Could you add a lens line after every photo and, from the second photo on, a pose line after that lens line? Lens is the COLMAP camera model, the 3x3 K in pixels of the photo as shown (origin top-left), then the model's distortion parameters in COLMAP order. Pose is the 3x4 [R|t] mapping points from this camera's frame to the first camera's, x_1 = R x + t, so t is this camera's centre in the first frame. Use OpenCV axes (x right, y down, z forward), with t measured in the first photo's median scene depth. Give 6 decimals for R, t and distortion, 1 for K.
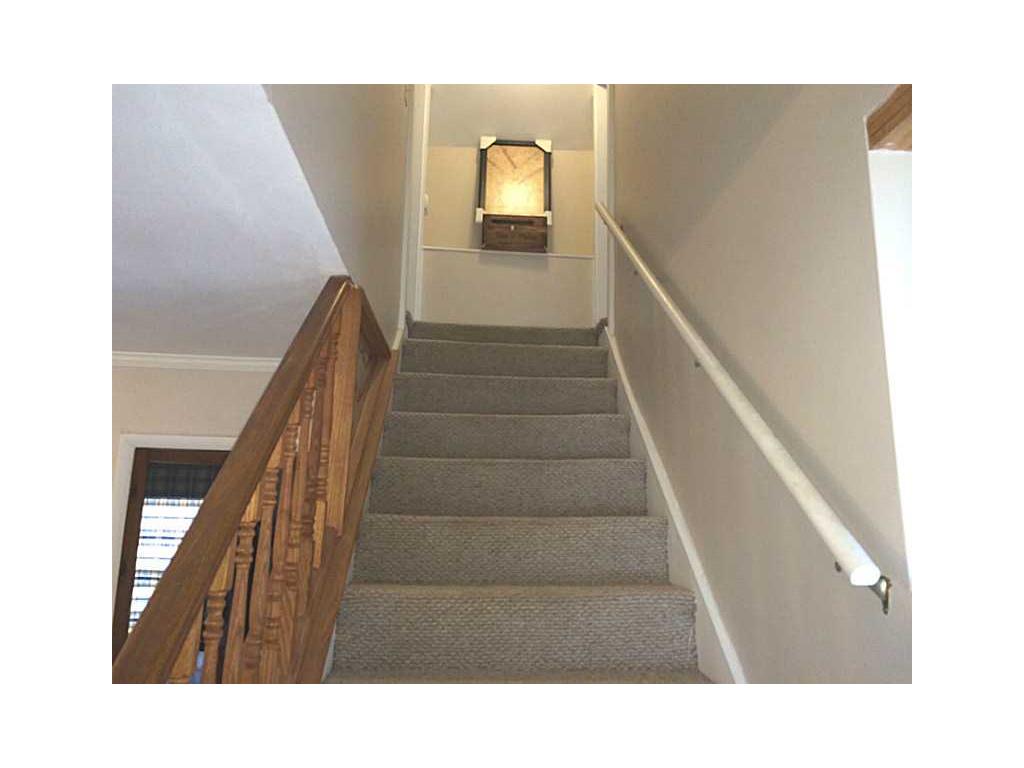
lens RADIAL K [[706.4, 0, 511.8], [0, 706.4, 386.9], [0, 0, 1]] dist [0.070798, -0.002581]
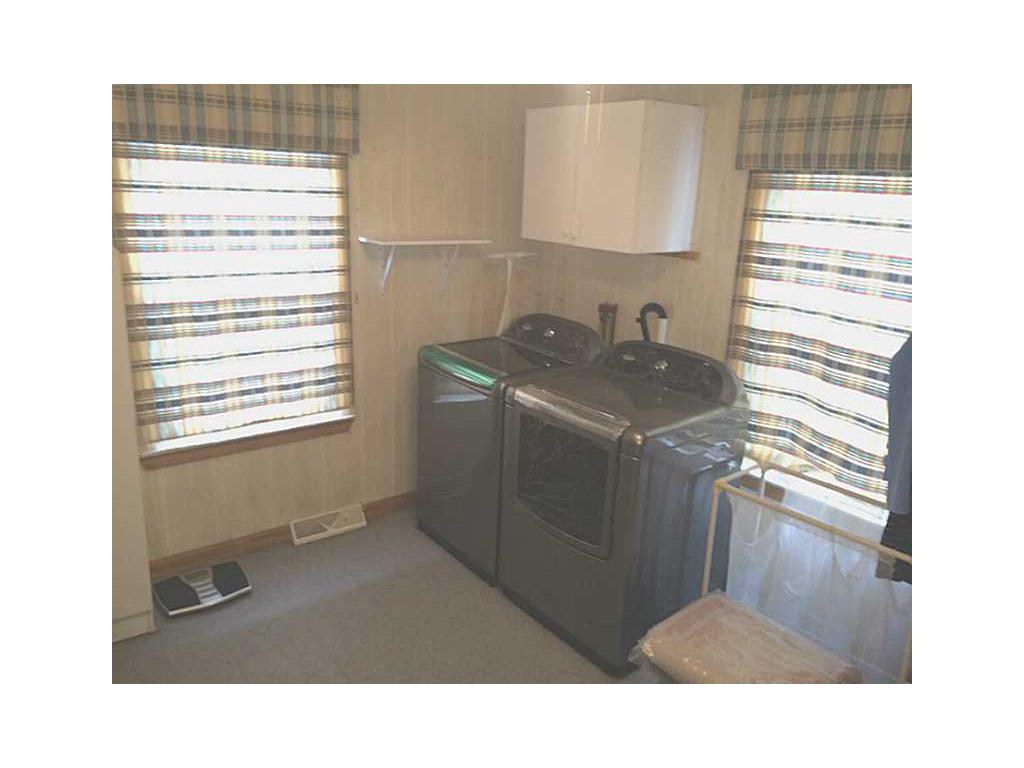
lens RADIAL K [[706.4, 0, 513.4], [0, 706.4, 382.5], [0, 0, 1]] dist [0.070798, -0.002581]
pose [[0.830372, -0.144911, 0.538036, -0.622667], [-0.119787, 0.896590, 0.426354, 0.074827], [-0.544181, -0.418482, 0.727145, 0.519428]]
